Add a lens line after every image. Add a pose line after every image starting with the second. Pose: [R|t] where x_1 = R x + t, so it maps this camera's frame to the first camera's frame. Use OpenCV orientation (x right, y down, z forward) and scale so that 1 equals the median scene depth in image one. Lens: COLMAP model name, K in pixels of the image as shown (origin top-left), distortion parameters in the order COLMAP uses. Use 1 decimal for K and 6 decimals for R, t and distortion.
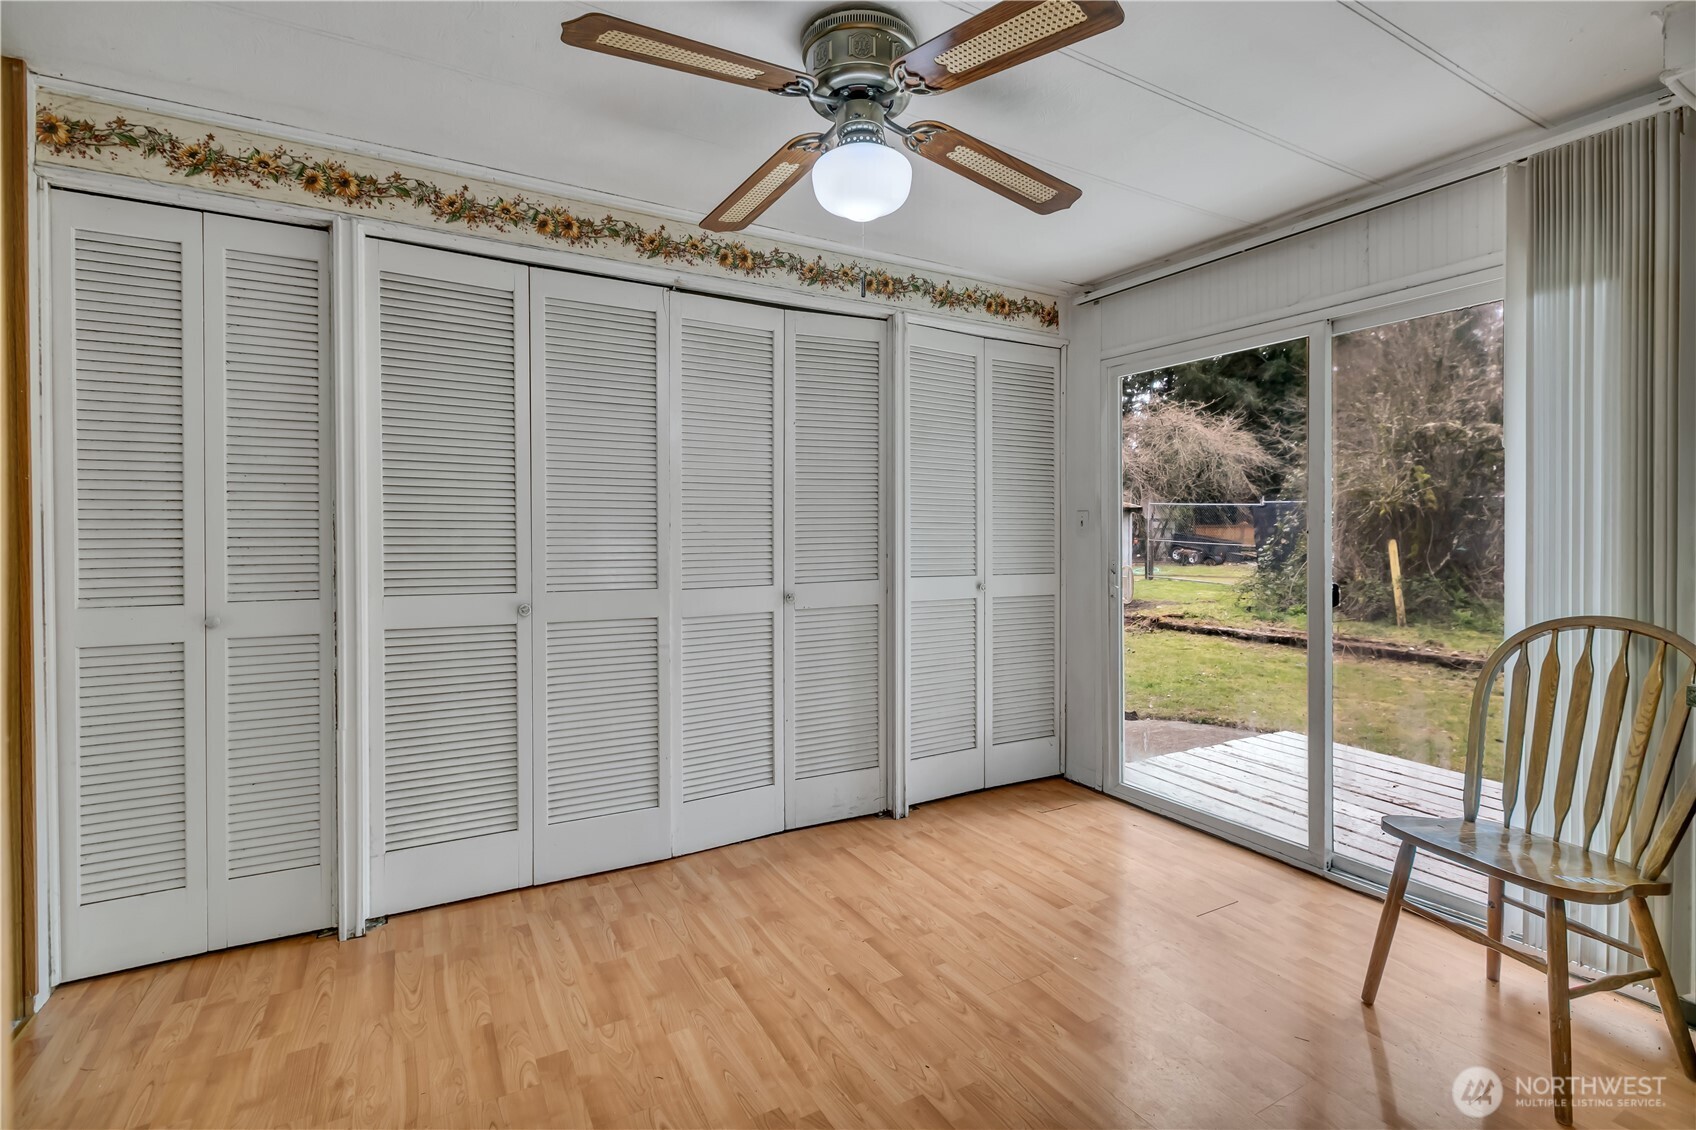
lens RADIAL K [[782.7, 0, 865.2], [0, 782.7, 535.1], [0, 0, 1]] dist [-0.003334, 0.000841]
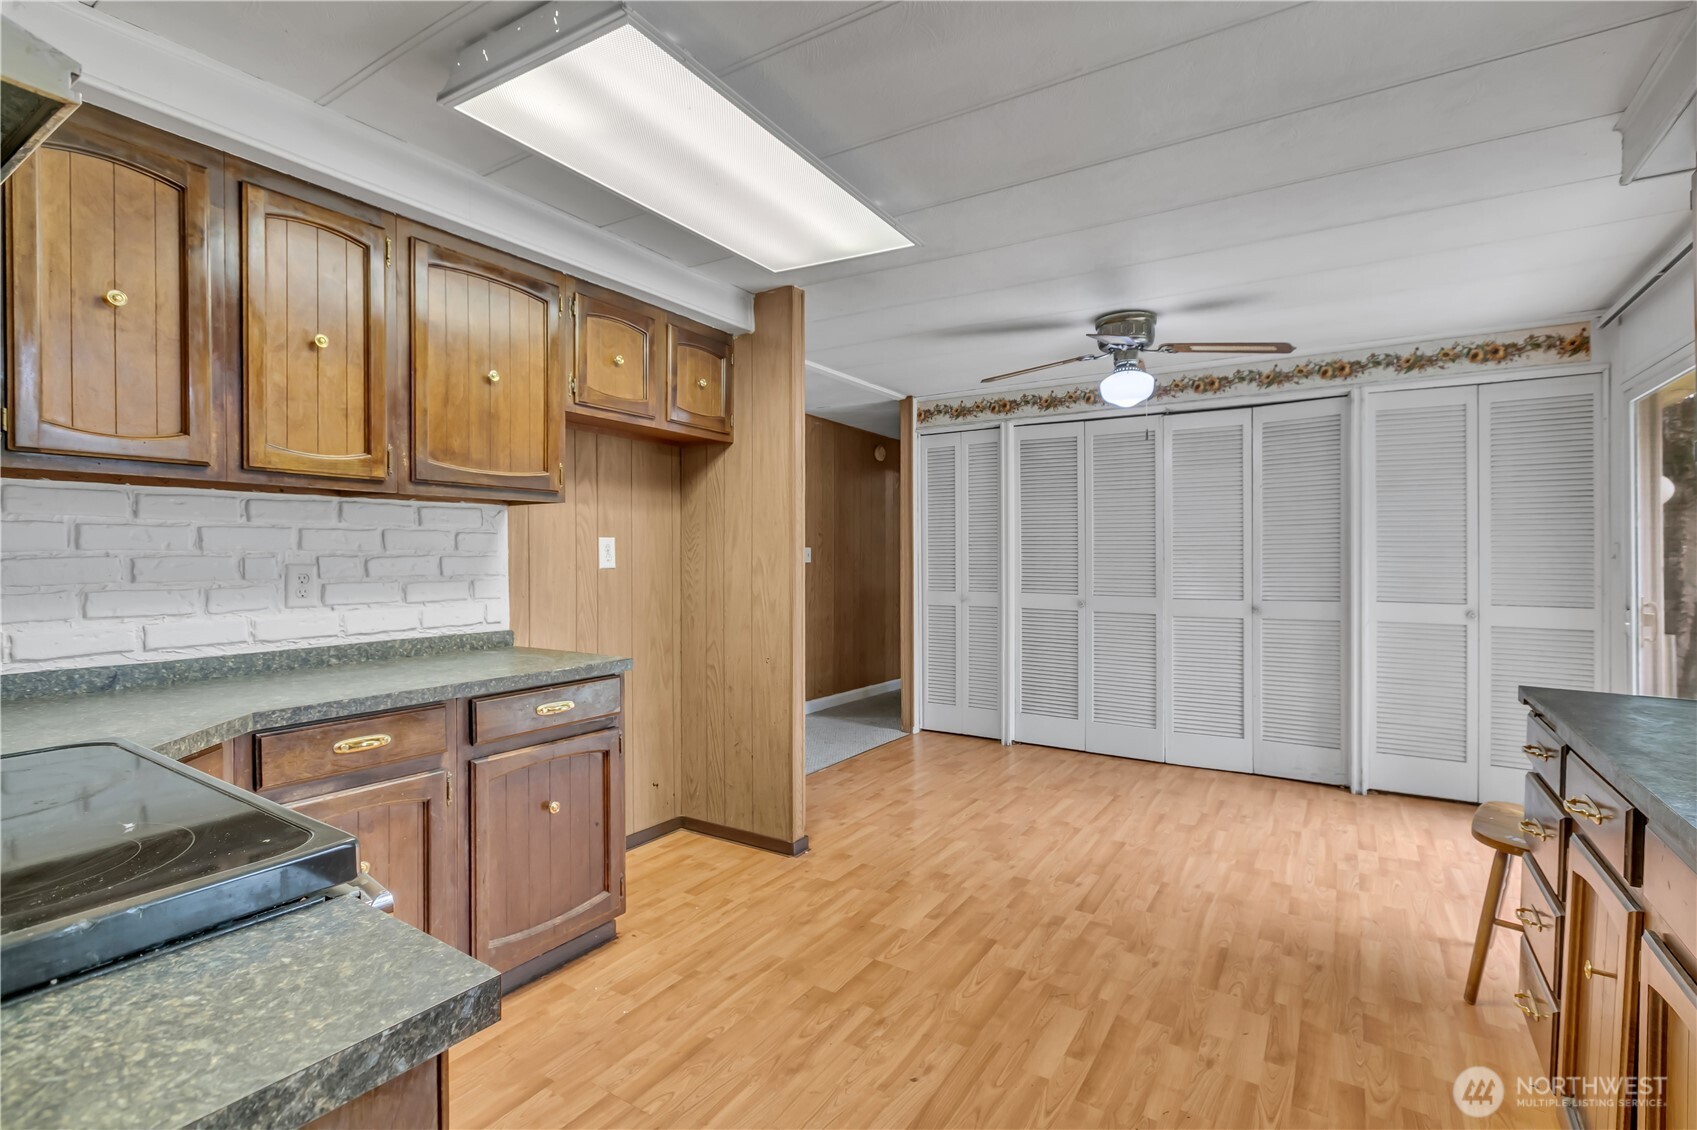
lens RADIAL K [[783.2, 0, 847.9], [0, 783.2, 558.7], [0, 0, 1]] dist [-0.003334, 0.000841]
pose [[0.450836, 0.000922, -0.892606, 0.923966], [-0.008059, 0.999963, -0.003038, -0.002521], [0.892570, 0.008563, 0.450827, -0.331187]]
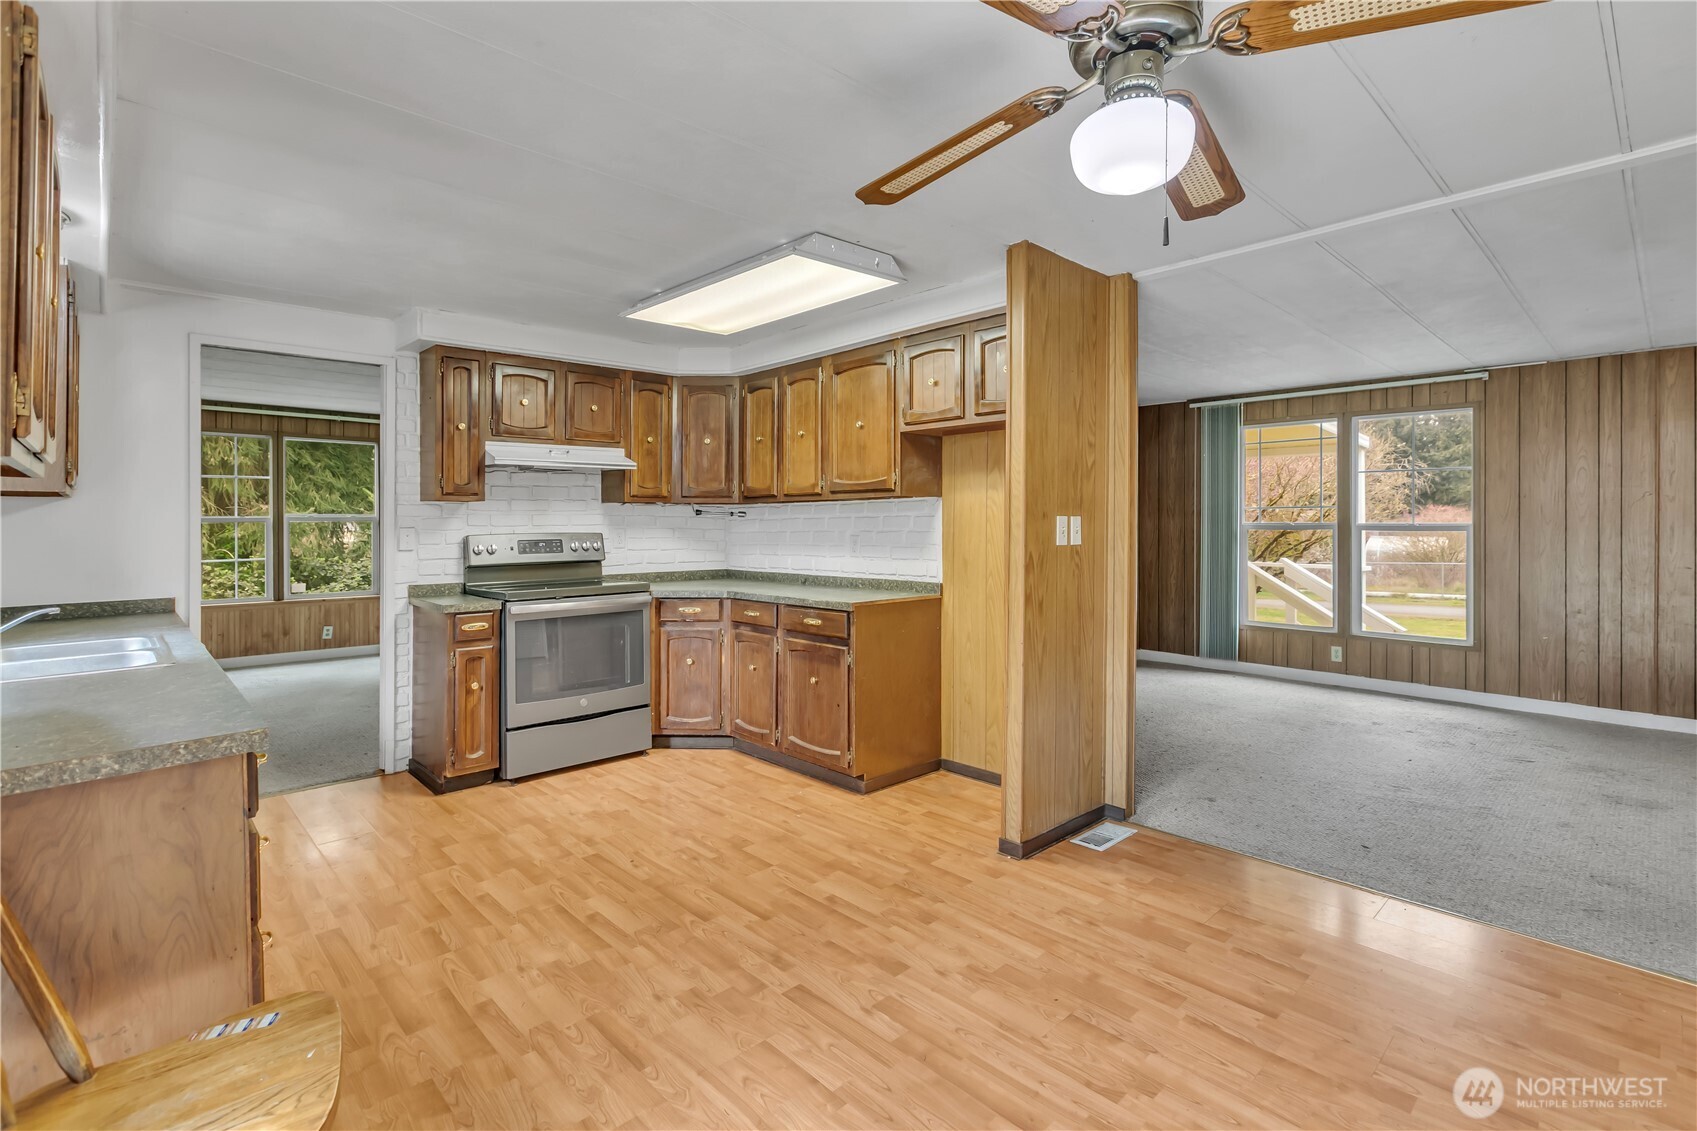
lens RADIAL K [[783.2, 0, 860.0], [0, 783.2, 530.1], [0, 0, 1]] dist [-0.003334, 0.000841]
pose [[-0.972742, 0.001056, -0.231886, 0.289515], [-0.002366, 0.999892, 0.014477, -0.029819], [0.231876, 0.014631, -0.972635, 1.152564]]
